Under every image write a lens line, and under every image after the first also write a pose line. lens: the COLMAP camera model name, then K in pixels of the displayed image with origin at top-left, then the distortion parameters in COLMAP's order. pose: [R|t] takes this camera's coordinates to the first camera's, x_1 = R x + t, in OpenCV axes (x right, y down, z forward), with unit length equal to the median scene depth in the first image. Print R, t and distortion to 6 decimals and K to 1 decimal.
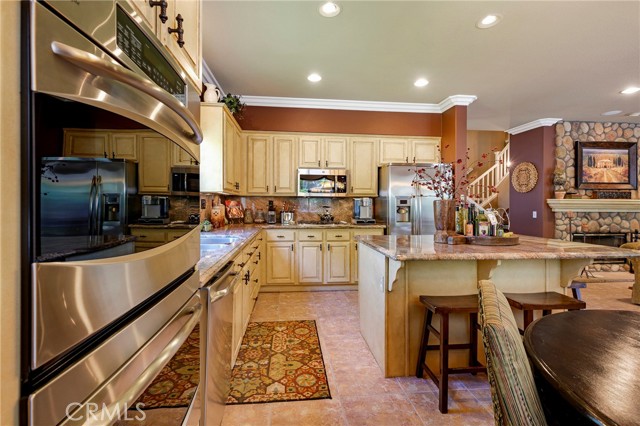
lens RADIAL K [[297.4, 0, 306.0], [0, 297.4, 204.6], [0, 0, 1]] dist [-0.001095, 0.001002]
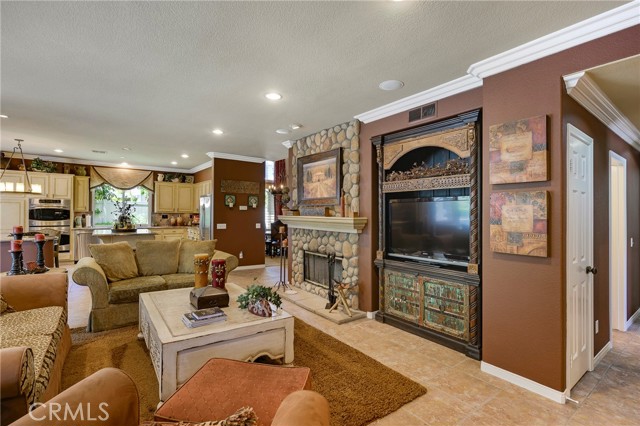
lens RADIAL K [[297.4, 0, 314.9], [0, 297.4, 215.4], [0, 0, 1]] dist [-0.001095, 0.001002]
pose [[0.515465, 0.006165, -0.856889, 2.143033], [-0.010176, 0.999948, 0.001073, -0.025385], [0.856850, 0.008166, 0.515500, 0.626971]]
